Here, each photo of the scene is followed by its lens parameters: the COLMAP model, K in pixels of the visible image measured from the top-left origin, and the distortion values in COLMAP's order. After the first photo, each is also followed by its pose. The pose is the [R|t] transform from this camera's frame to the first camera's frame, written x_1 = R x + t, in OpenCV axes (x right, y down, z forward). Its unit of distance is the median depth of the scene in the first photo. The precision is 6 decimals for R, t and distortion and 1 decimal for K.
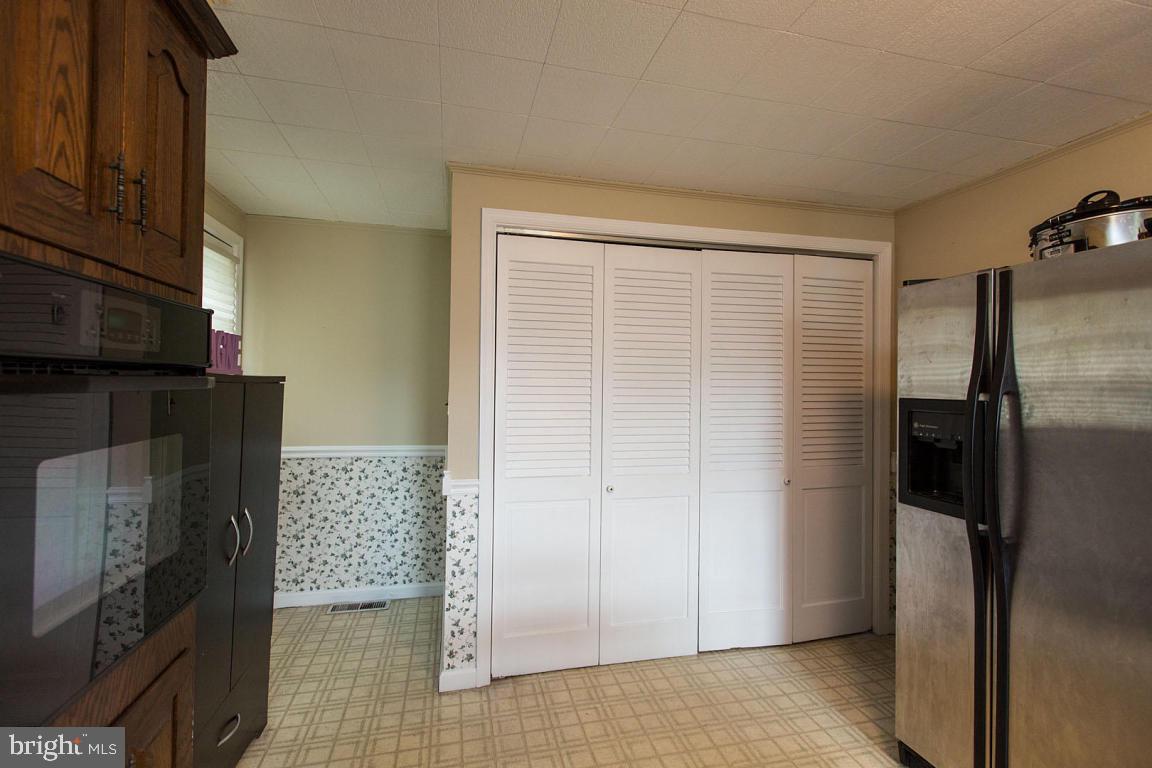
lens RADIAL K [[526.9, 0, 575.1], [0, 526.9, 380.9], [0, 0, 1]] dist [0.000650, 0.000093]
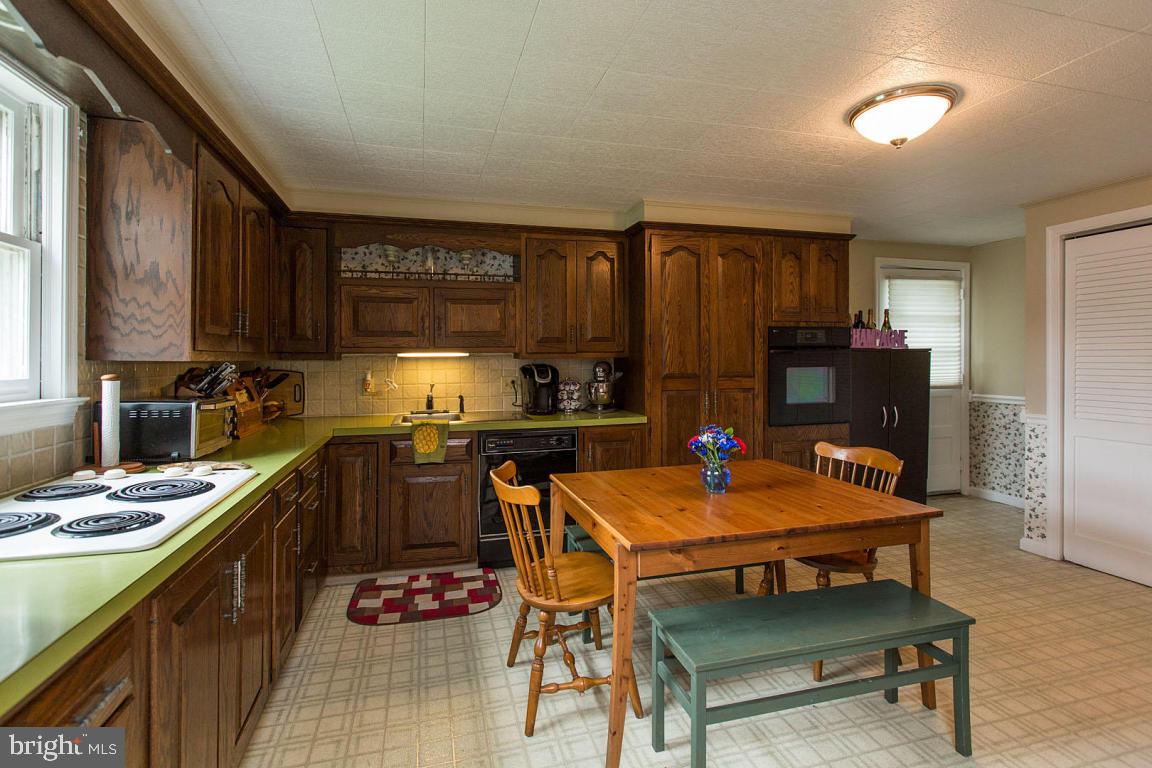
lens RADIAL K [[526.9, 0, 560.6], [0, 526.9, 355.1], [0, 0, 1]] dist [0.000650, 0.000093]
pose [[0.032864, -0.014203, -0.999359, 1.230783], [0.006926, 0.999878, -0.013983, 0.031561], [0.999436, -0.006462, 0.032959, -0.388234]]
